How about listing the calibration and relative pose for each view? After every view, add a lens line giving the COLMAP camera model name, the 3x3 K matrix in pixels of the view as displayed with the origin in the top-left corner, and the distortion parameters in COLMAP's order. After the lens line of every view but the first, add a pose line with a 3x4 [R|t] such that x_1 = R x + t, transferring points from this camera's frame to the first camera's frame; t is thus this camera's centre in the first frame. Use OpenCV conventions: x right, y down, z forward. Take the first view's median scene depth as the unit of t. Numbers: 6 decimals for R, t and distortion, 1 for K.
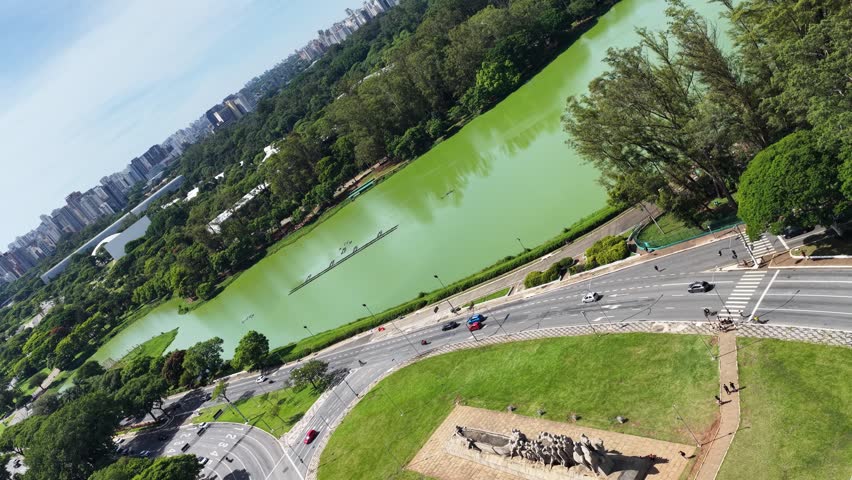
lens RADIAL K [[606.0, 0, 426.0], [0, 606.0, 240.0], [0, 0, 1]] dist [0.066710, -0.082982]
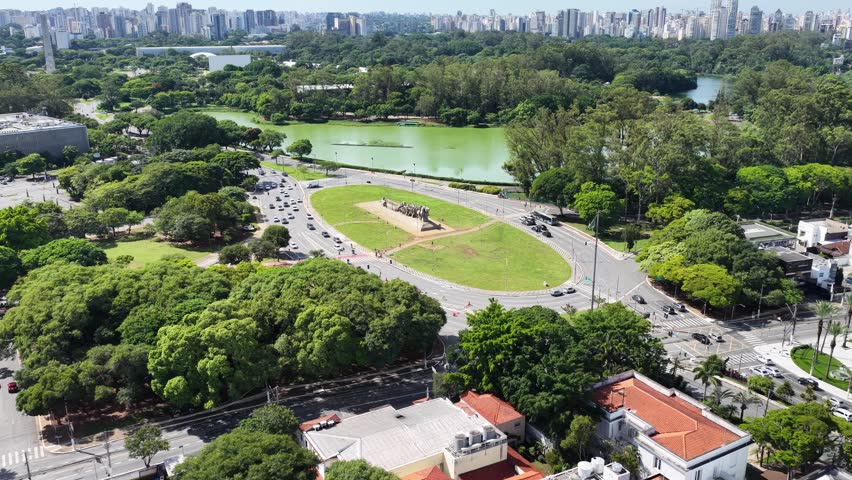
lens RADIAL K [[606.0, 0, 426.0], [0, 606.0, 240.0], [0, 0, 1]] dist [0.066710, -0.082982]
pose [[0.816764, 0.576945, -0.005500, 0.055850], [-0.576957, 0.816775, -0.000635, 0.067740], [0.004126, 0.003692, 0.999985, -0.250124]]
